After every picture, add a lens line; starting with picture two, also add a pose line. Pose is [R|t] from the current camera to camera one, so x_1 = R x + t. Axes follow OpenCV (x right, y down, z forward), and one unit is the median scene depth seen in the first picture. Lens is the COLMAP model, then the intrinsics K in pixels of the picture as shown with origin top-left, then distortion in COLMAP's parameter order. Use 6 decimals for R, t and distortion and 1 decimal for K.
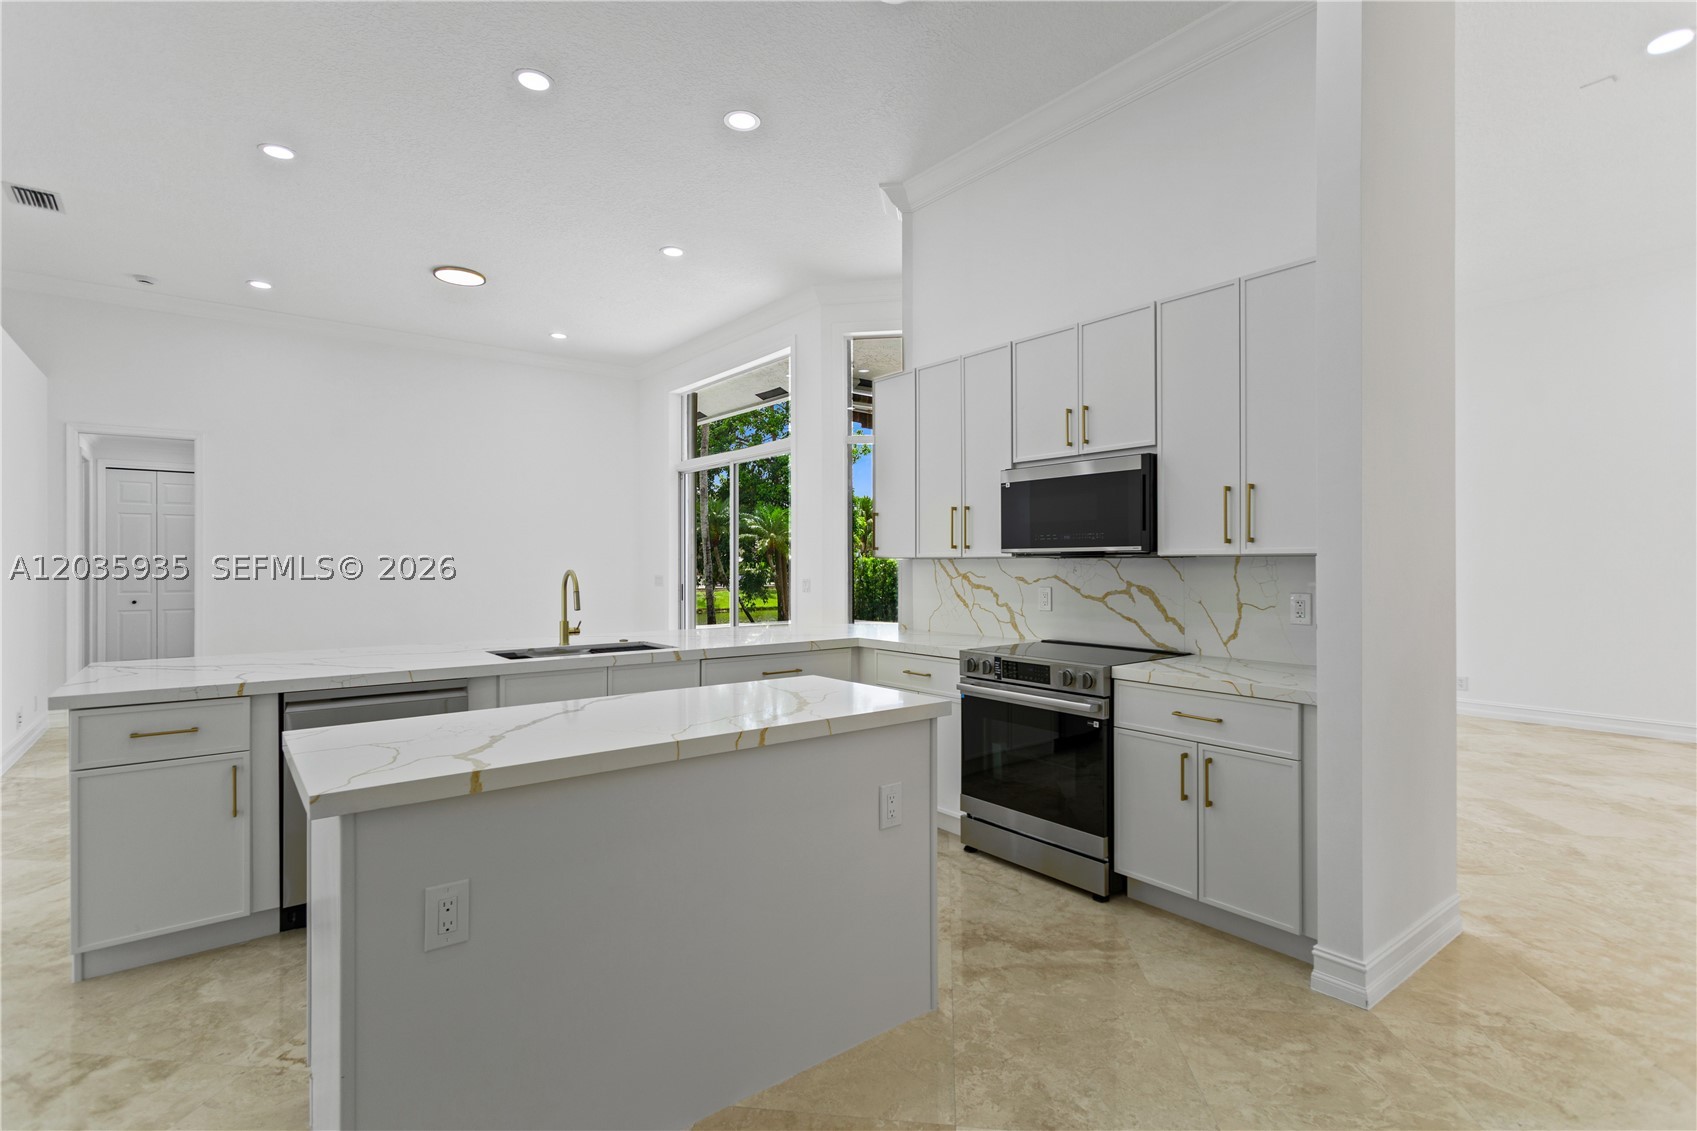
lens RADIAL K [[808.0, 0, 848.5], [0, 808.0, 565.5], [0, 0, 1]] dist [0.000658, 0.000198]
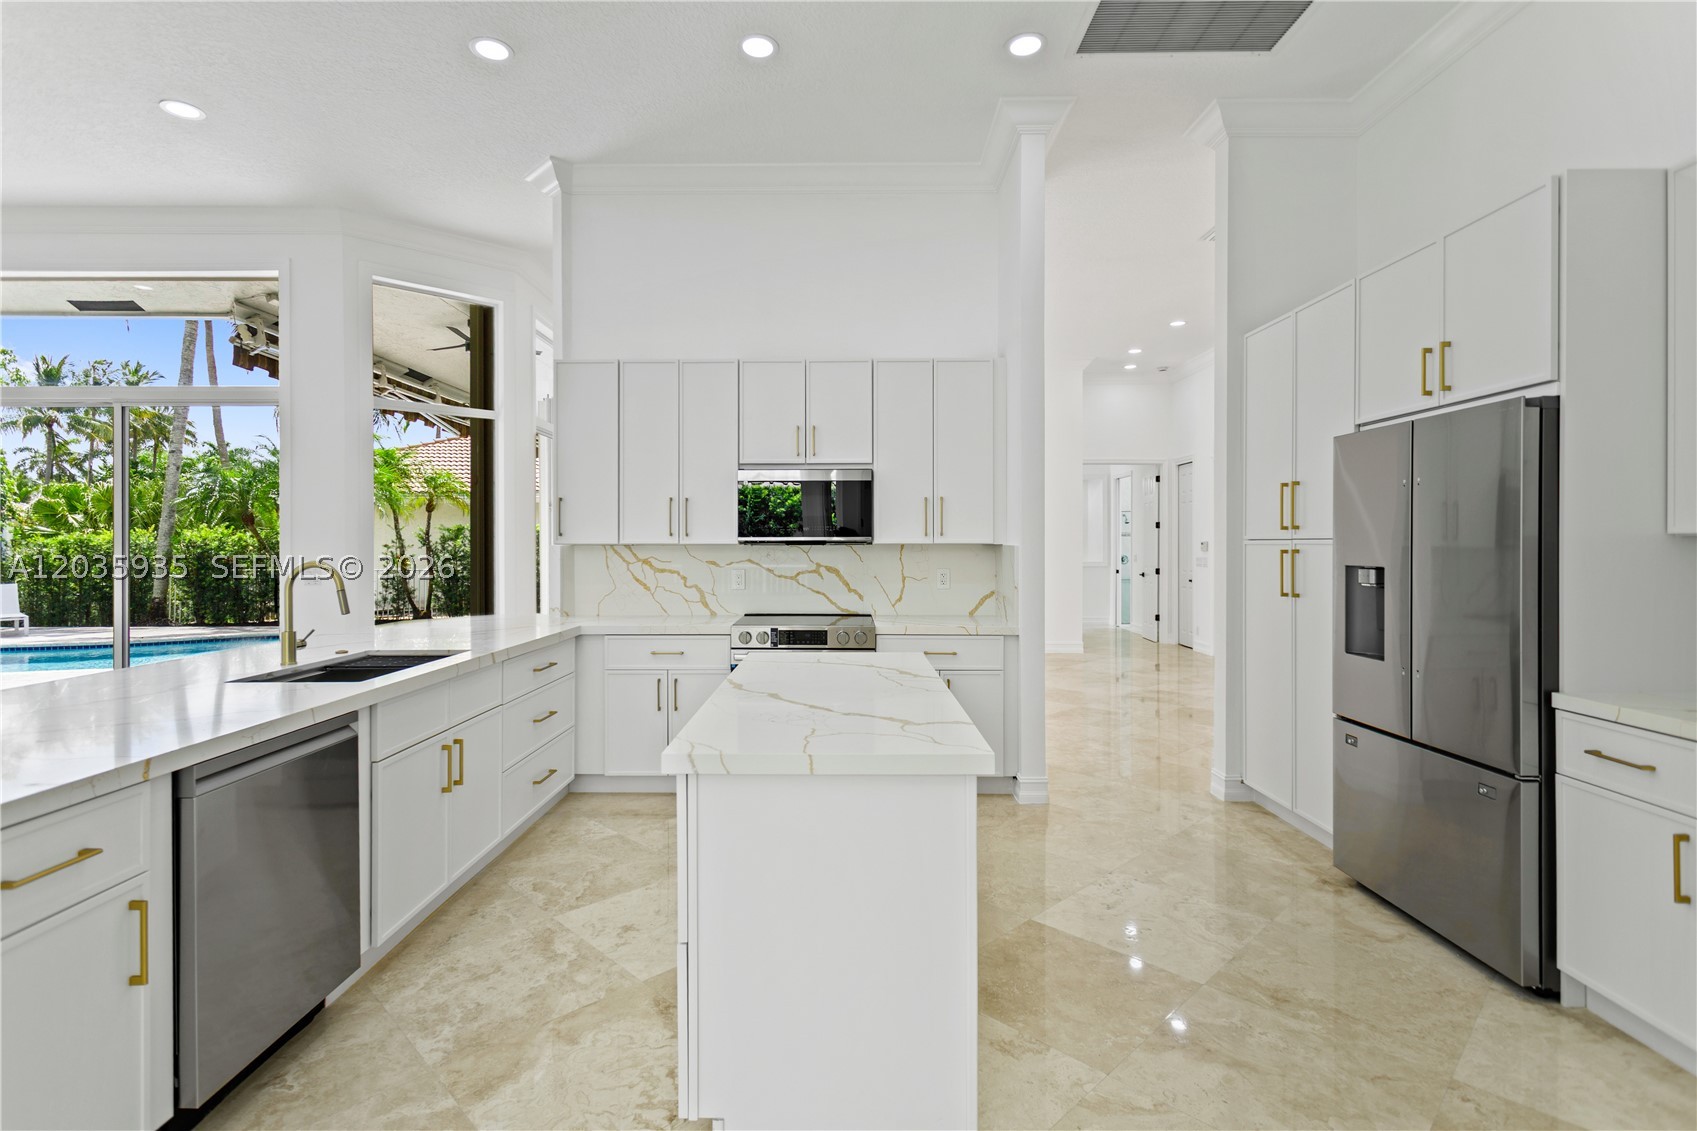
lens RADIAL K [[815.0, 0, 841.2], [0, 815.0, 549.2], [0, 0, 1]] dist [0.002488, 0.000811]
pose [[0.618947, -0.004378, 0.785420, -0.665273], [0.001697, 0.999990, 0.004236, -0.008277], [-0.785431, -0.001289, 0.618948, 0.165086]]
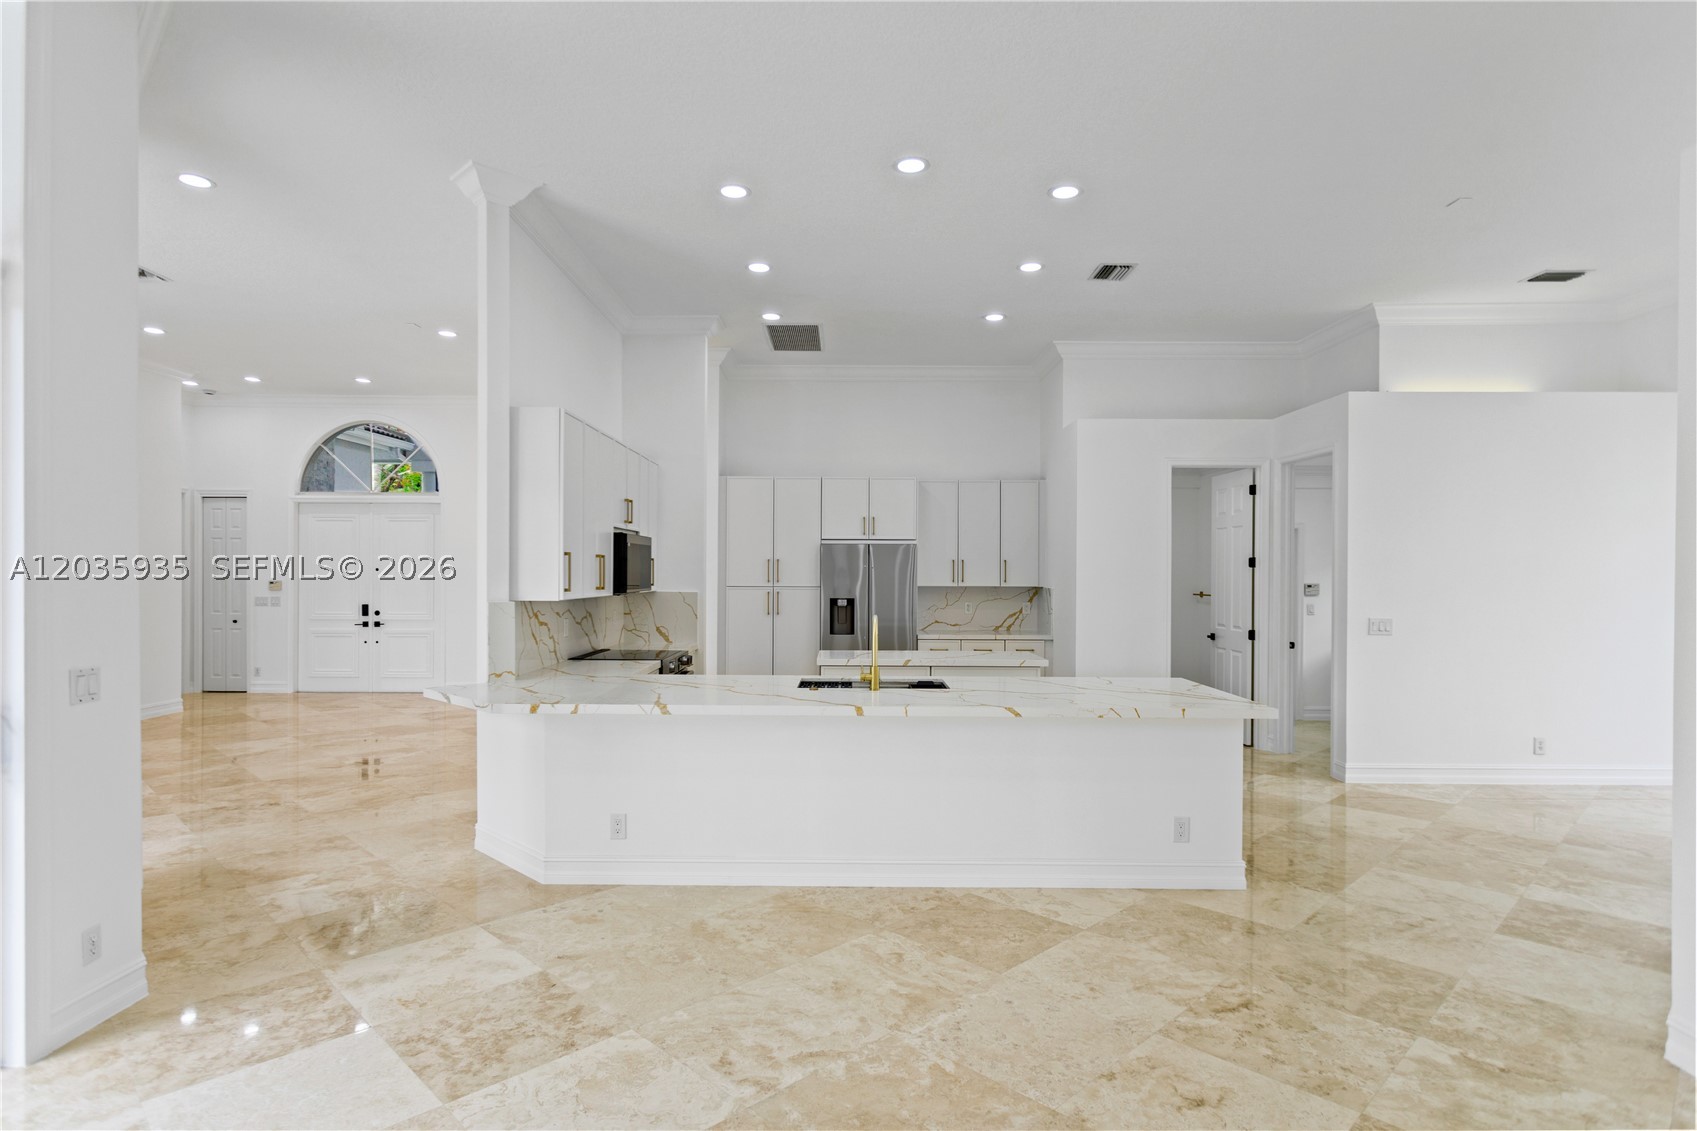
lens RADIAL K [[891.5, 0, 826.4], [0, 891.5, 577.4], [0, 0, 1]] dist [-0.003672, -0.000502]
pose [[-0.774650, -0.006301, 0.632359, -1.085827], [-0.003149, 0.999976, 0.006107, -0.053473], [-0.632382, 0.002739, -0.774652, 2.046024]]
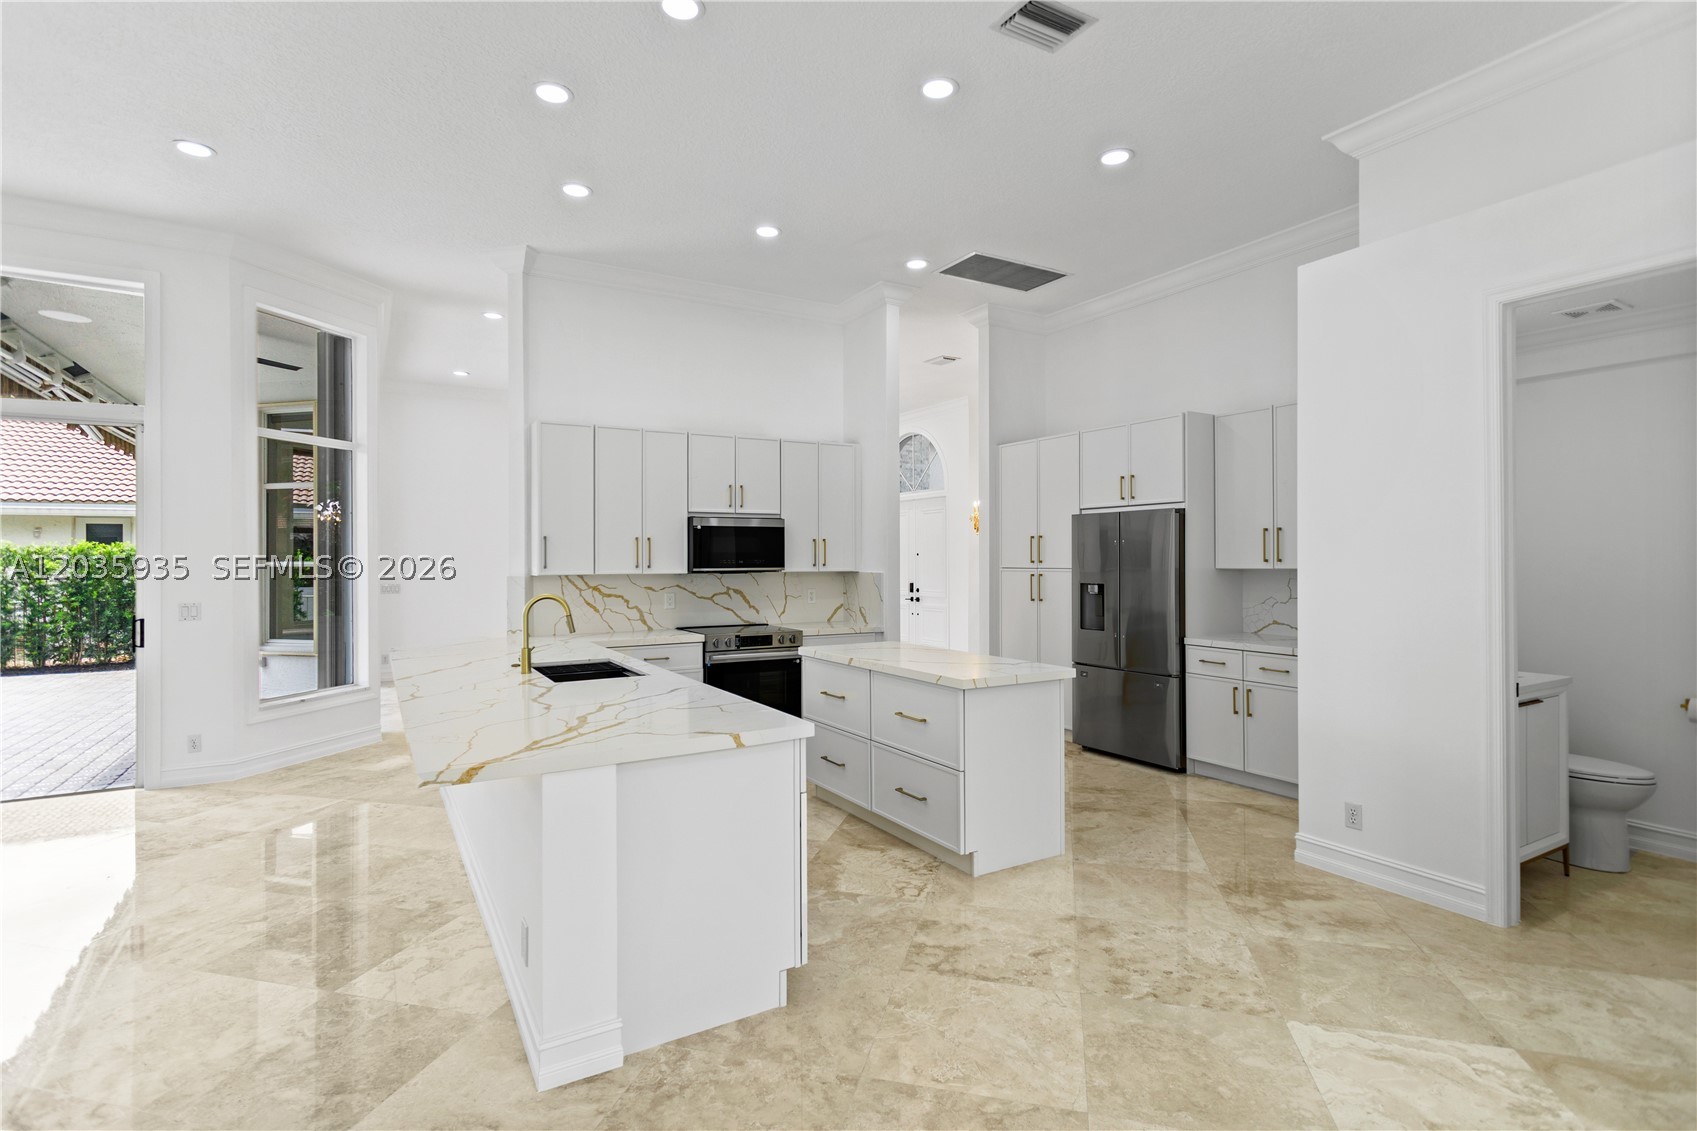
lens RADIAL K [[808.0, 0, 848.5], [0, 808.0, 565.5], [0, 0, 1]] dist [0.000658, 0.000198]
pose [[0.128884, -0.007503, 0.991631, -1.336176], [0.006354, 0.999957, 0.006740, -0.035952], [-0.991639, 0.005432, 0.128926, 0.533738]]
